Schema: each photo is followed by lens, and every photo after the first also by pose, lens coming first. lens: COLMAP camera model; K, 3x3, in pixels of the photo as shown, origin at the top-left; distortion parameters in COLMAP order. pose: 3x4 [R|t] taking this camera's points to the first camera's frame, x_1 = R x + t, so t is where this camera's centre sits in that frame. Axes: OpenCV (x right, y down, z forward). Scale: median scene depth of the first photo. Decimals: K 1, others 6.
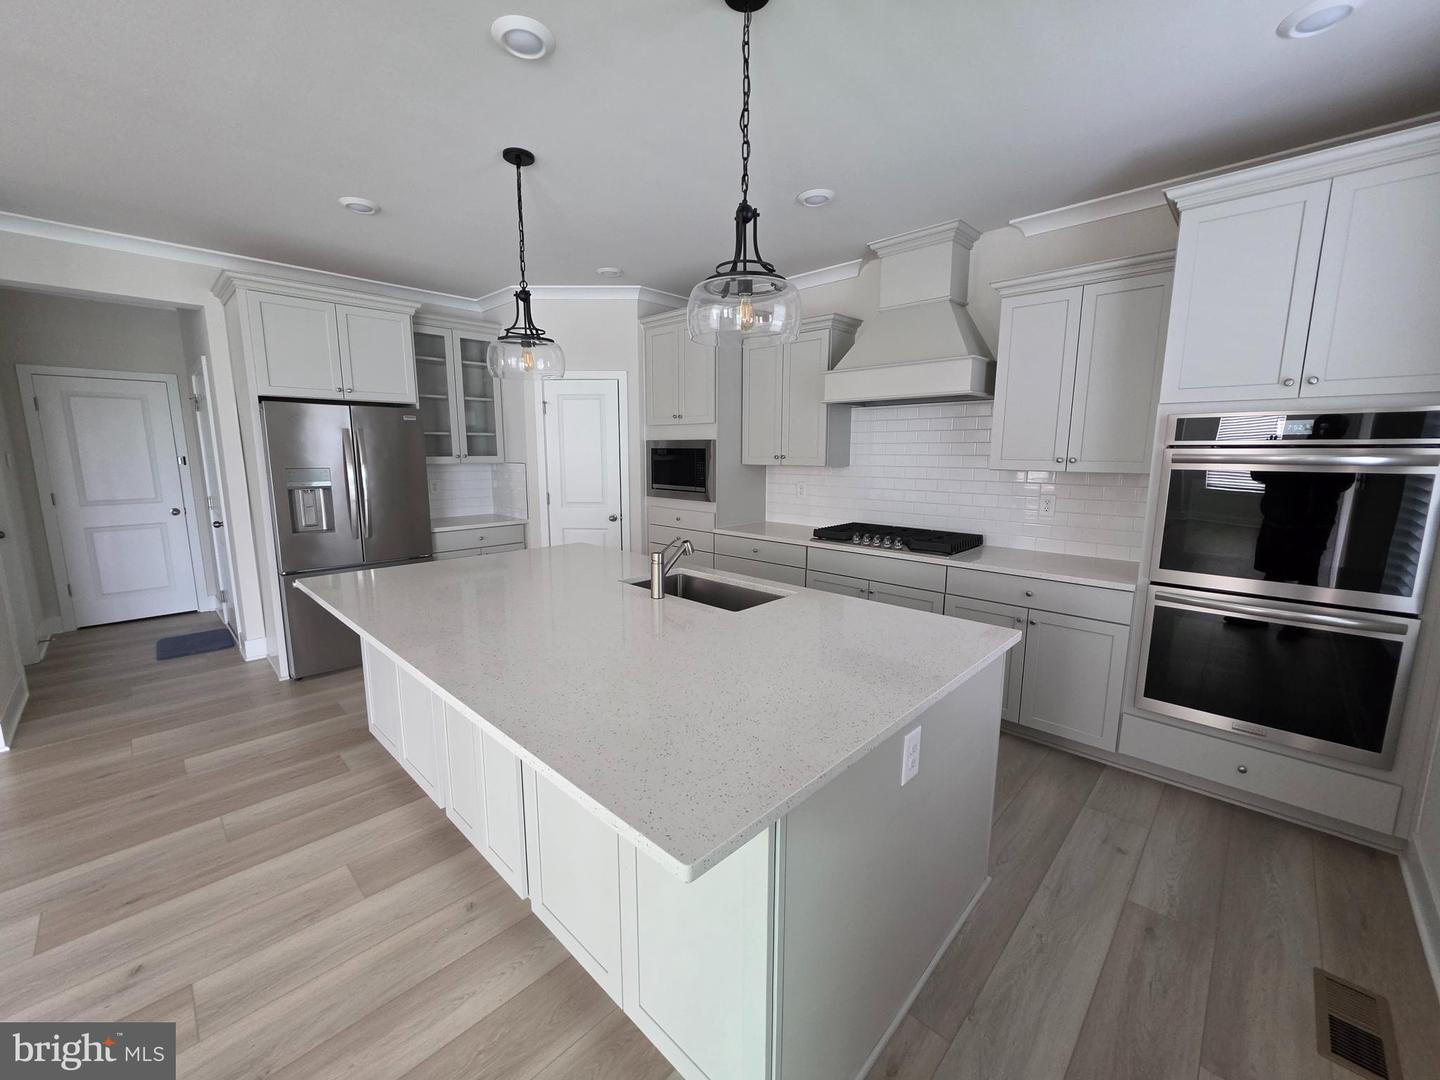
lens RADIAL K [[577.6, 0, 719.9], [0, 577.6, 540.1], [0, 0, 1]] dist [-0.002225, 0.001151]
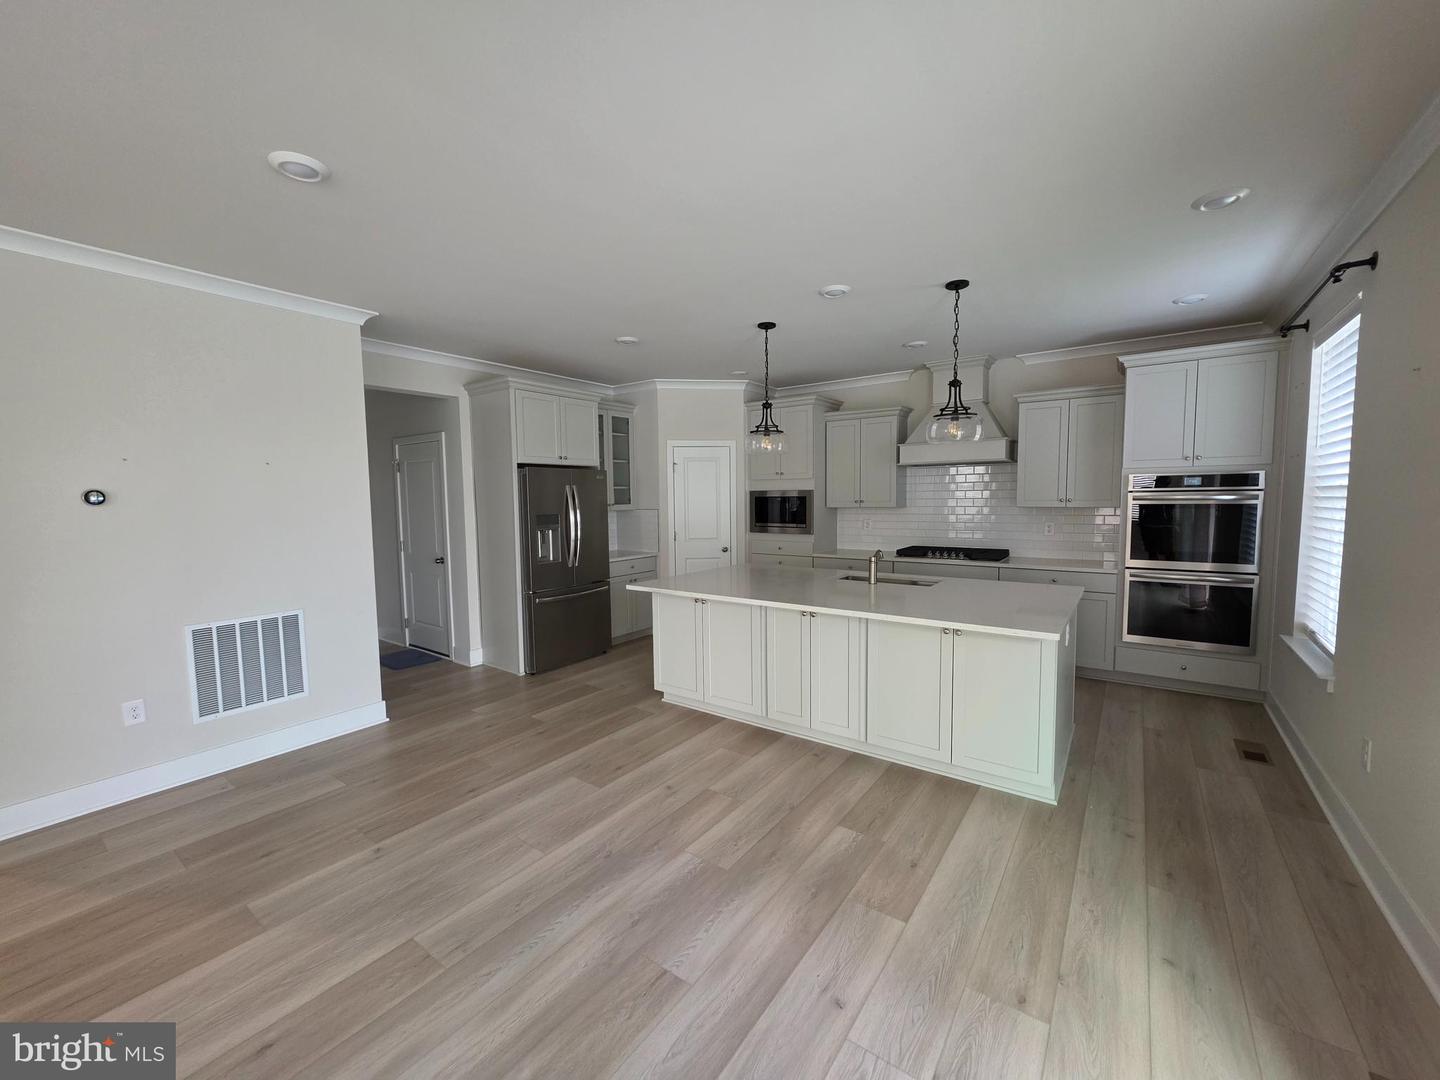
lens RADIAL K [[577.6, 0, 719.8], [0, 577.6, 539.6], [0, 0, 1]] dist [-0.002225, 0.001151]
pose [[0.990004, -0.025459, 0.138720, -0.618431], [0.036514, 0.996305, -0.077739, 0.067598], [-0.136229, 0.082027, 0.987276, -0.495515]]
